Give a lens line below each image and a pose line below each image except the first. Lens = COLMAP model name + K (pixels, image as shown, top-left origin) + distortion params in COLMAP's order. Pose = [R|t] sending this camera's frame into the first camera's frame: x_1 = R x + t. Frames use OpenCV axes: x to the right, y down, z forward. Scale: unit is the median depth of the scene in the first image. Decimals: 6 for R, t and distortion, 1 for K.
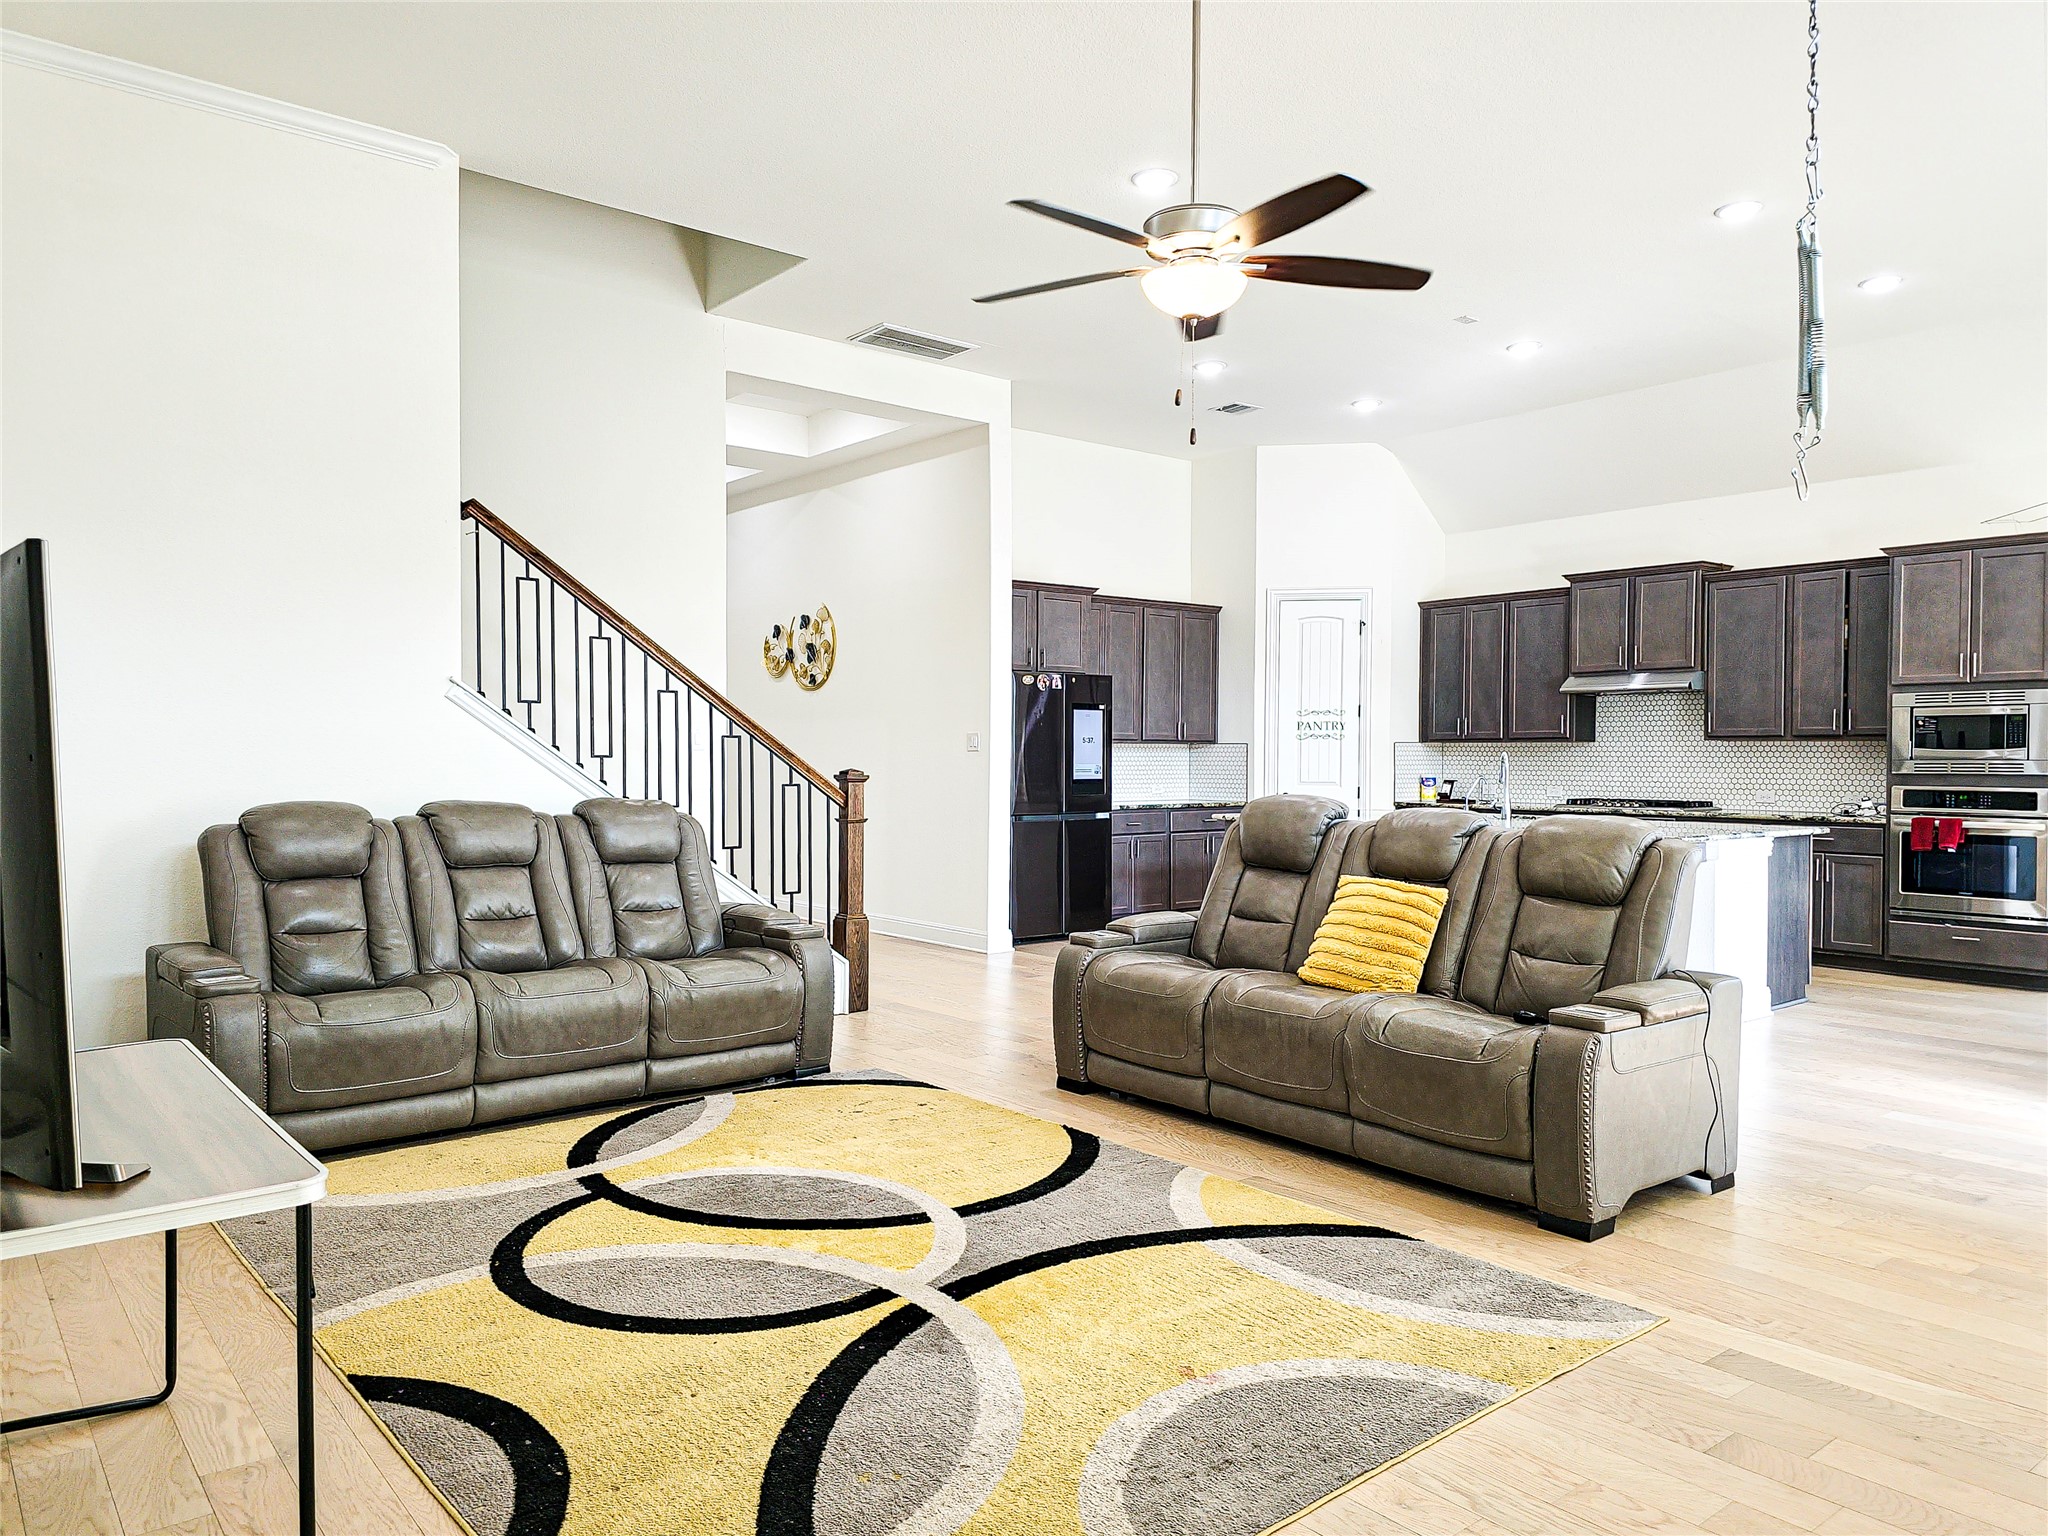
lens RADIAL K [[1413.3, 0, 985.5], [0, 1413.3, 768.8], [0, 0, 1]] dist [0.021366, -0.030893]
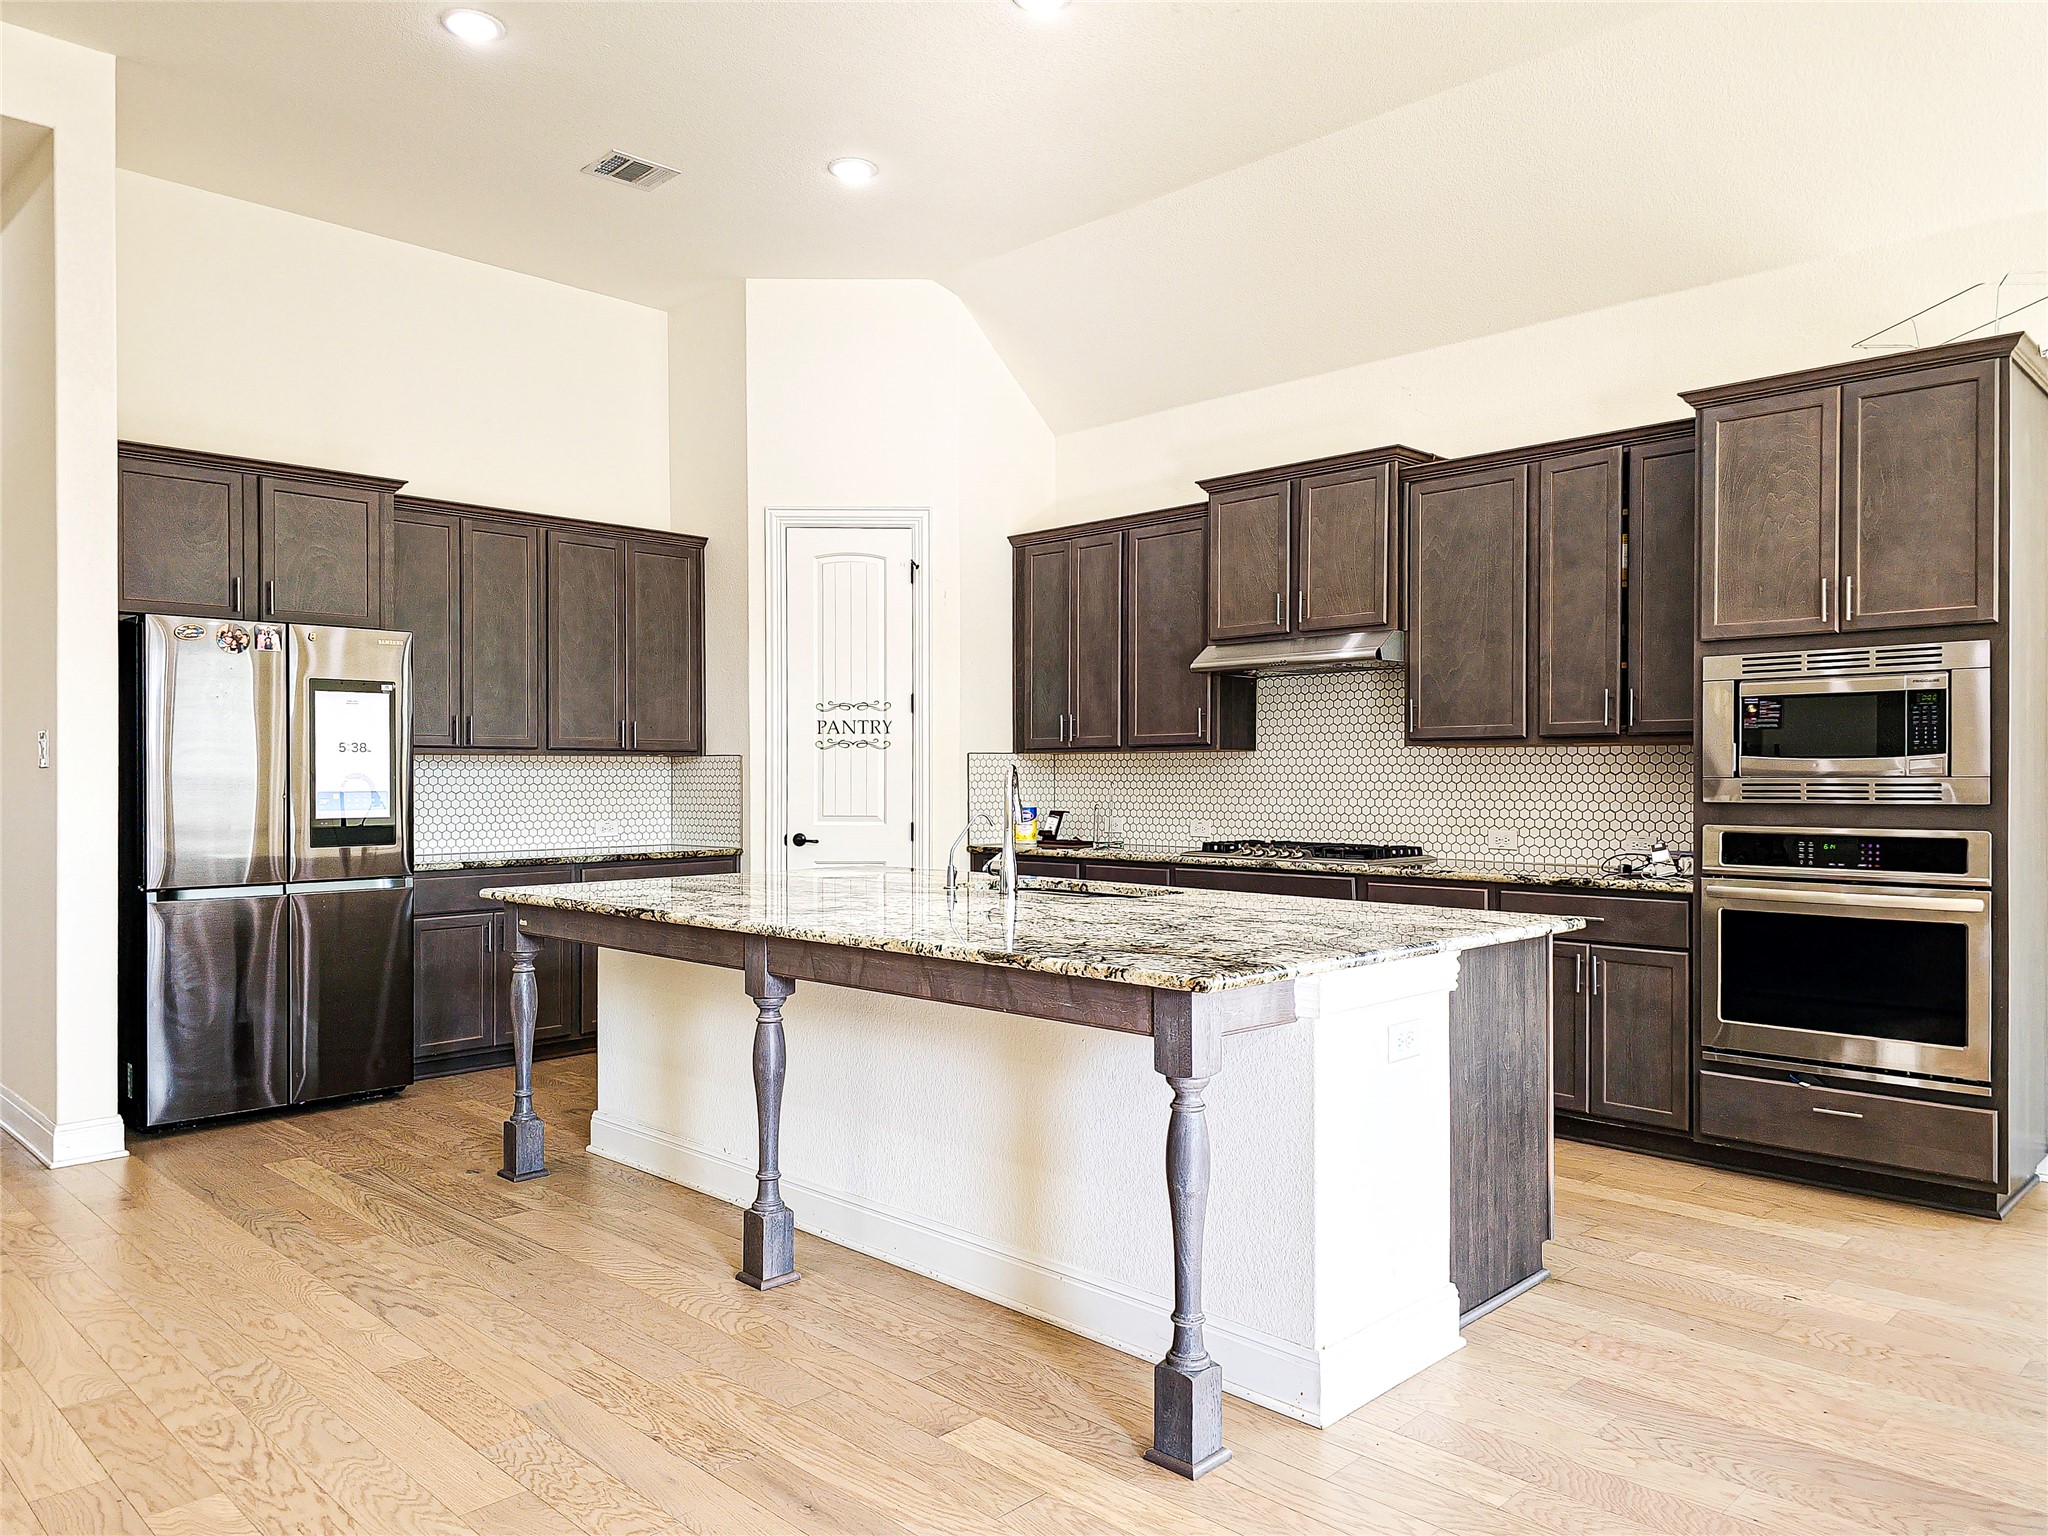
lens RADIAL K [[1413.3, 0, 993.7], [0, 1413.3, 776.3], [0, 0, 1]] dist [0.021366, -0.030893]
pose [[0.993910, -0.003913, 0.110123, 0.275235], [0.004886, 0.999951, -0.008568, -0.003099], [-0.110085, 0.009054, 0.993881, 0.435801]]
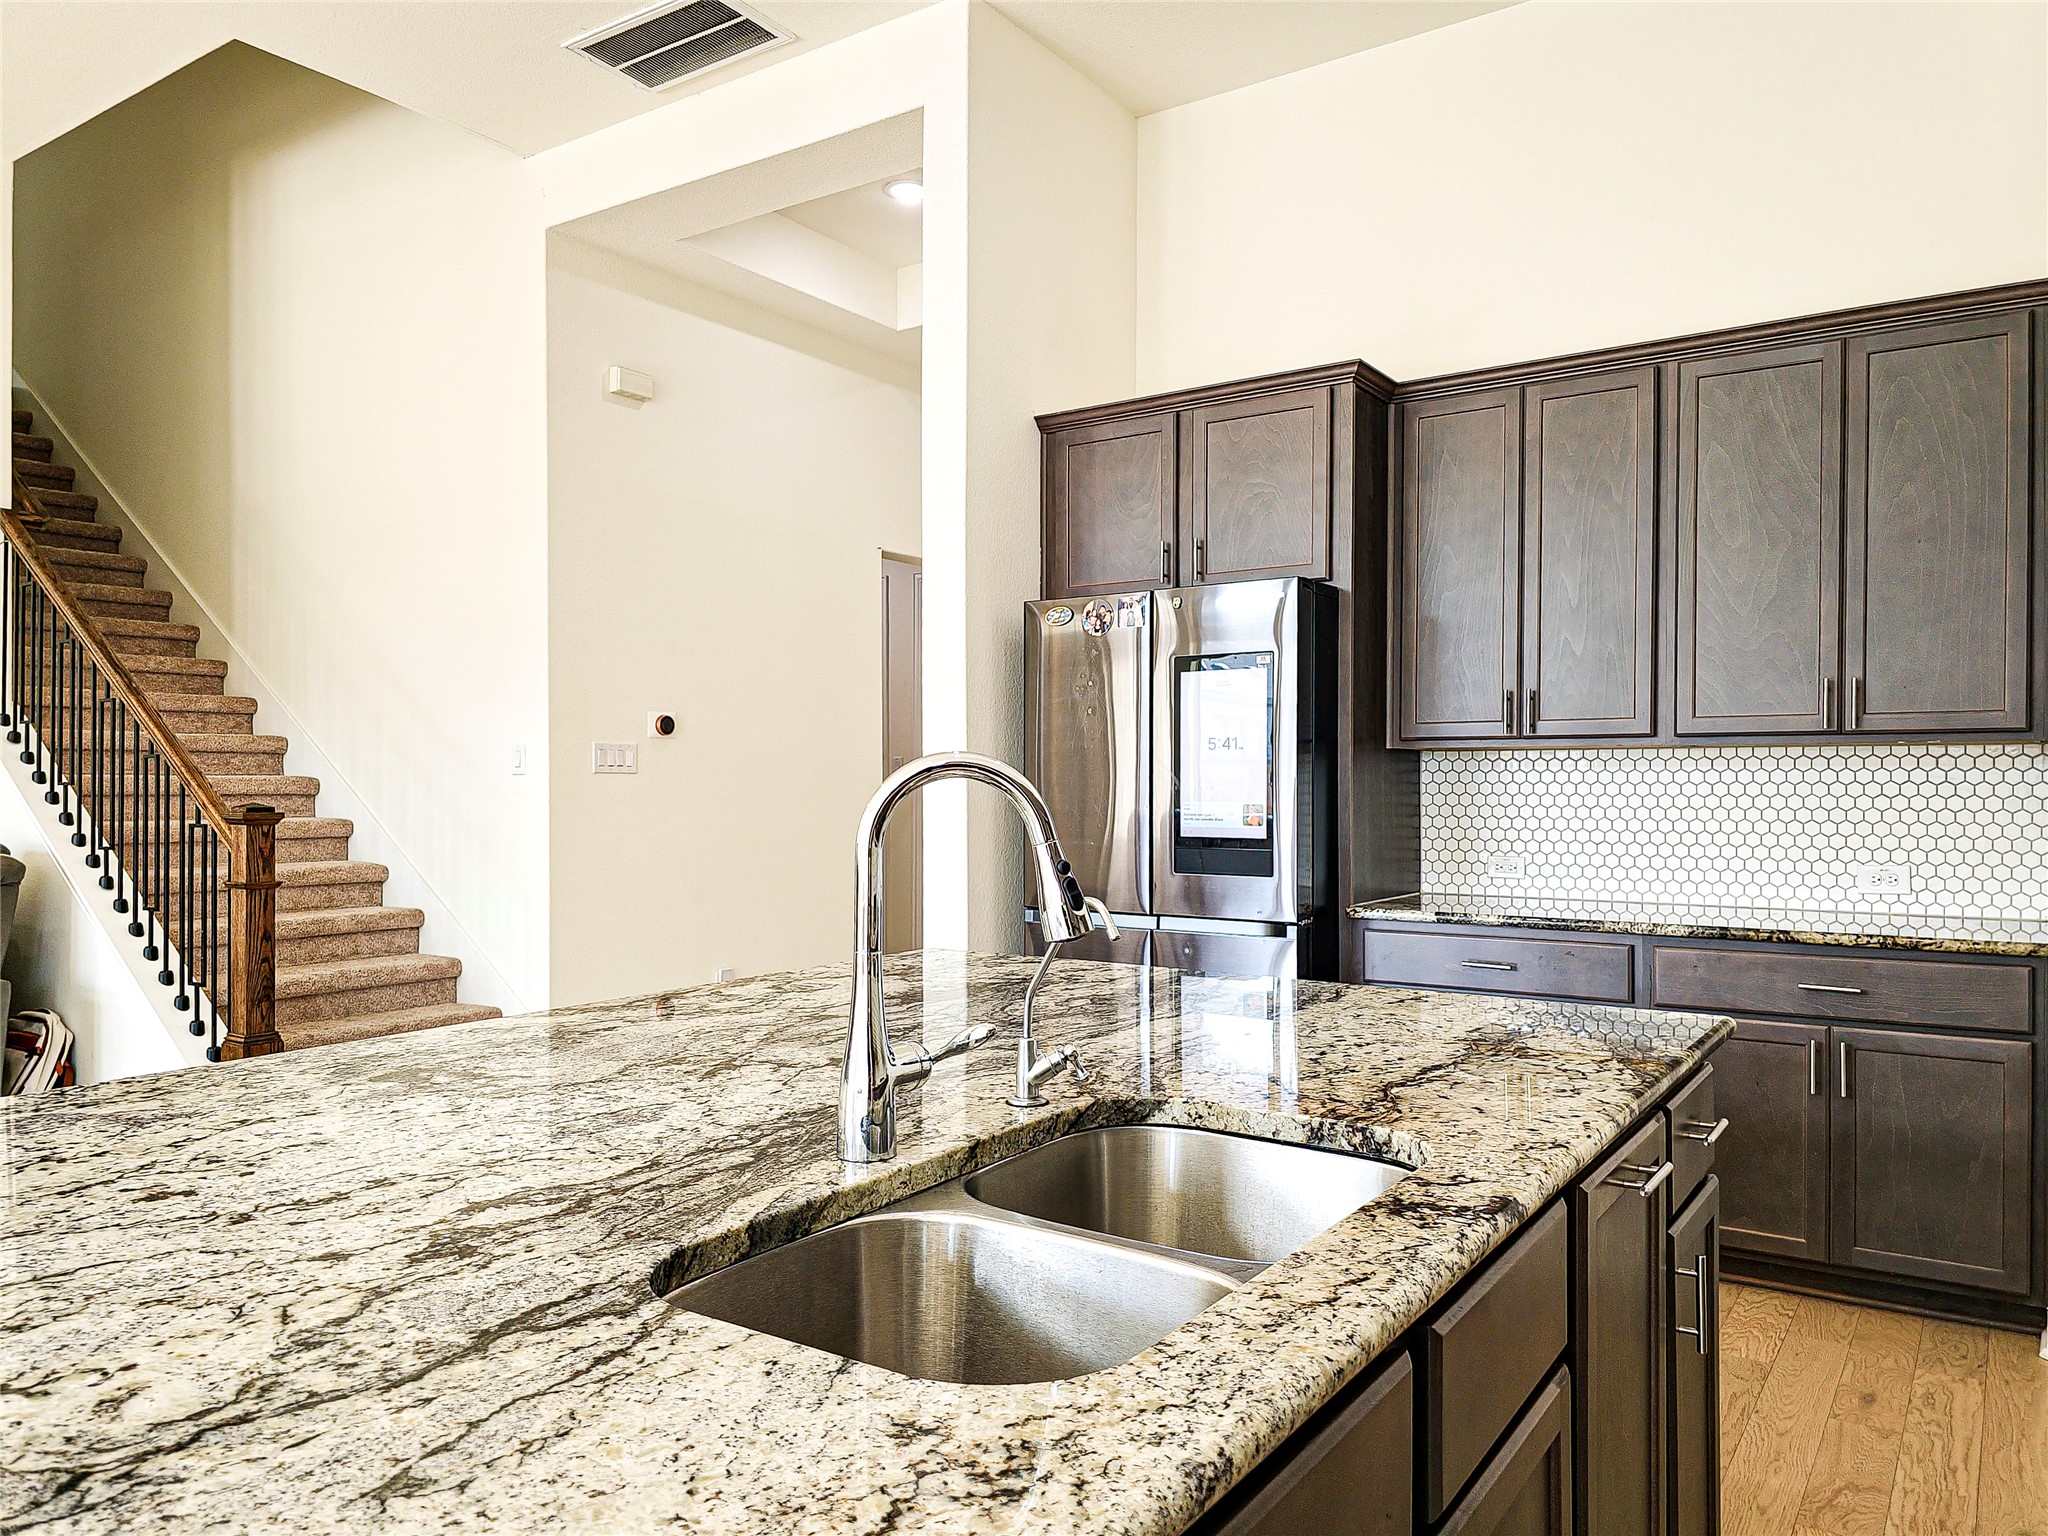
lens RADIAL K [[1413.3, 0, 1029.9], [0, 1413.3, 799.6], [0, 0, 1]] dist [0.021366, -0.030893]
pose [[0.290561, 0.012208, -0.956779, 0.480327], [-0.006896, 0.999919, 0.010665, -0.008548], [0.956832, 0.003499, 0.290622, 0.870765]]
